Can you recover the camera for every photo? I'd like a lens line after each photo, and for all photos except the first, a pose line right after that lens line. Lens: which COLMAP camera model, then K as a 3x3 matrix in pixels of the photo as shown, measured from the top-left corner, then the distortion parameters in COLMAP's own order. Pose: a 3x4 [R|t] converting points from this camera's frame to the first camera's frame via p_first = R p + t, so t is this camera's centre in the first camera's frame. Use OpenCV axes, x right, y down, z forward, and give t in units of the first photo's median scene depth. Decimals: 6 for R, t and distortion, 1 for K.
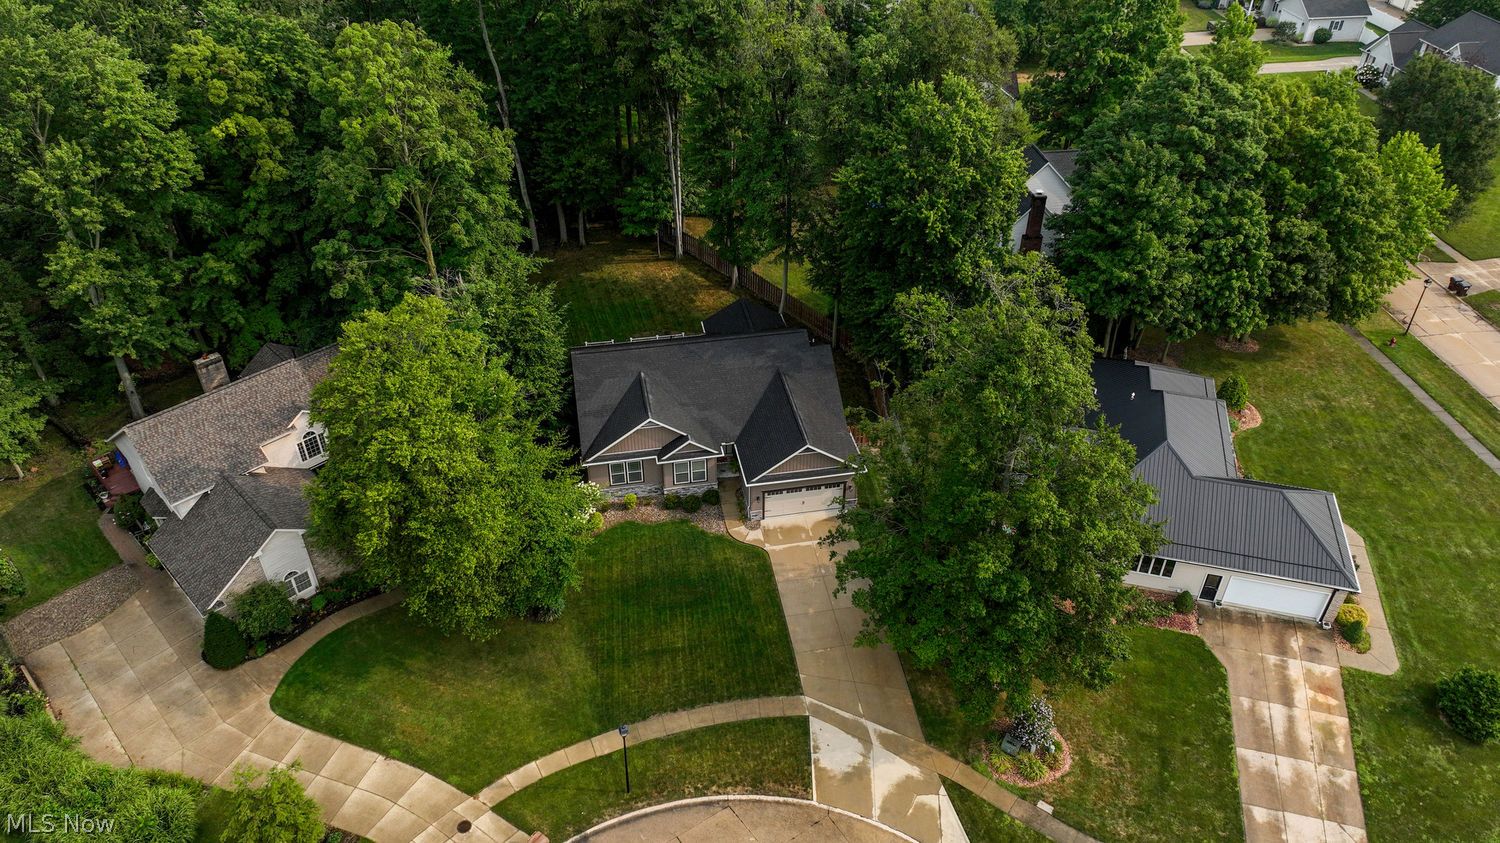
lens RADIAL K [[1062.1, 0, 750.0], [0, 1062.1, 421.5], [0, 0, 1]] dist [0.004409, -0.001390]
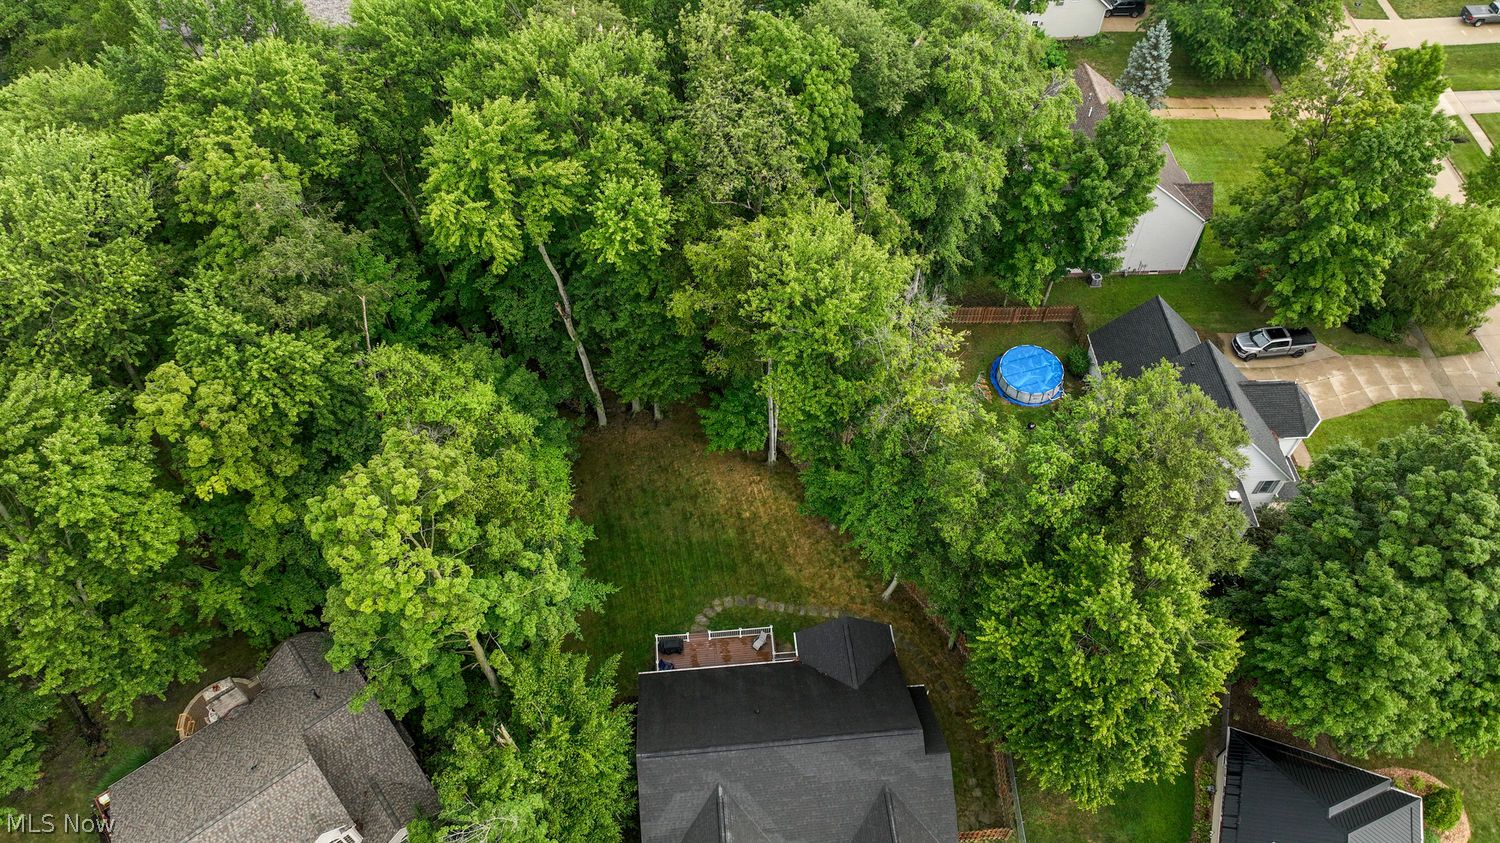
lens RADIAL K [[1046.7, 0, 750.0], [0, 1046.7, 421.5], [0, 0, 1]] dist [0.006827, 0.002088]
pose [[0.995822, 0.068557, -0.060319, -0.048802], [-0.051110, 0.965856, 0.253987, -0.540297], [0.075672, -0.249843, 0.965325, 0.284111]]
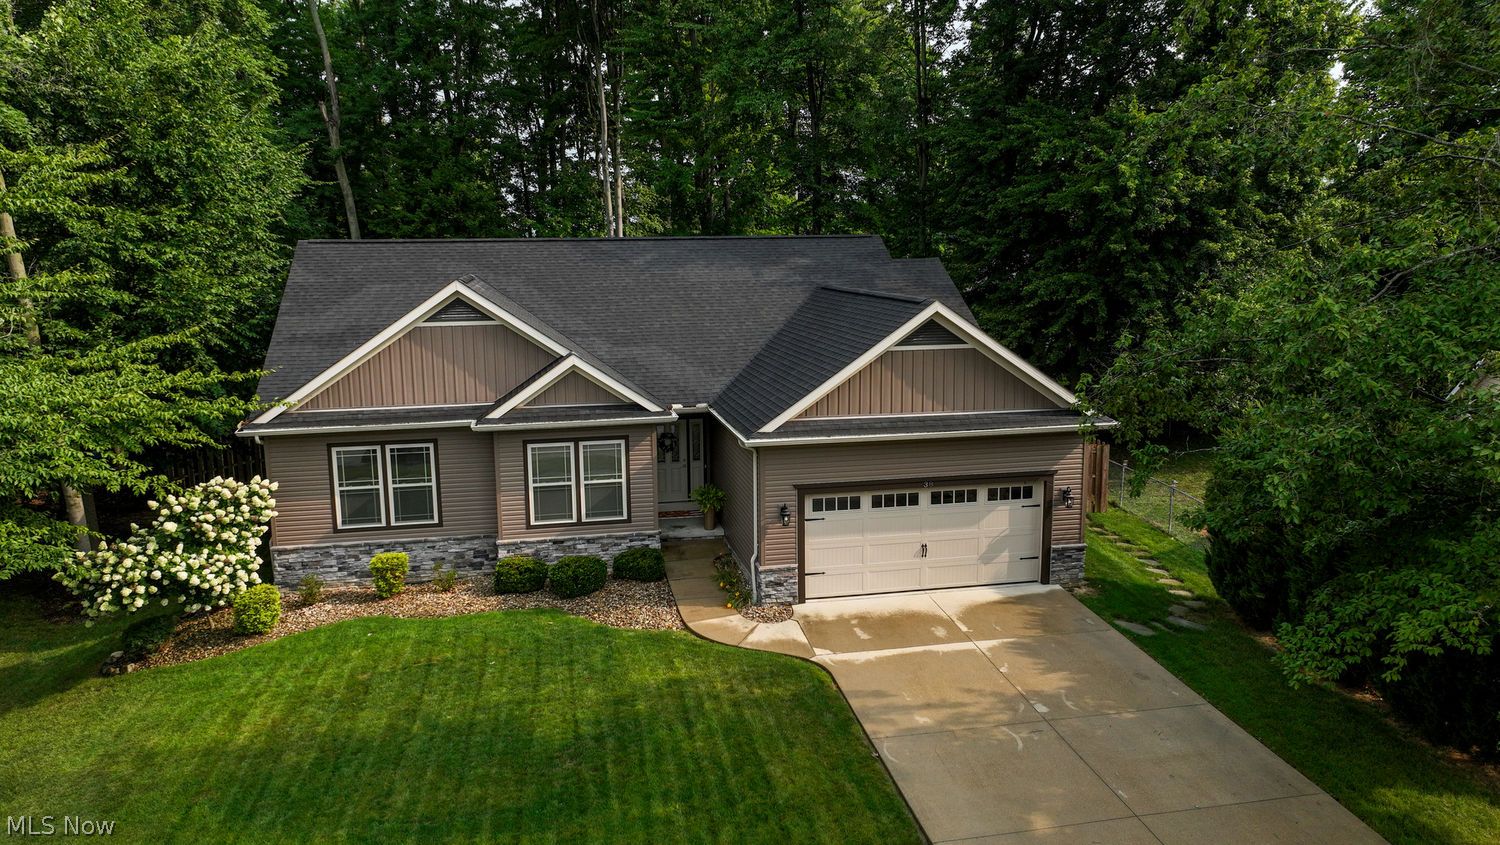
lens RADIAL K [[1062.1, 0, 750.0], [0, 1062.1, 422.5], [0, 0, 1]] dist [0.004409, -0.001390]
pose [[0.999746, -0.020297, 0.009820, -0.004619], [0.022529, 0.881622, -0.471418, 0.193283], [0.000911, 0.471519, 0.881855, 0.703516]]
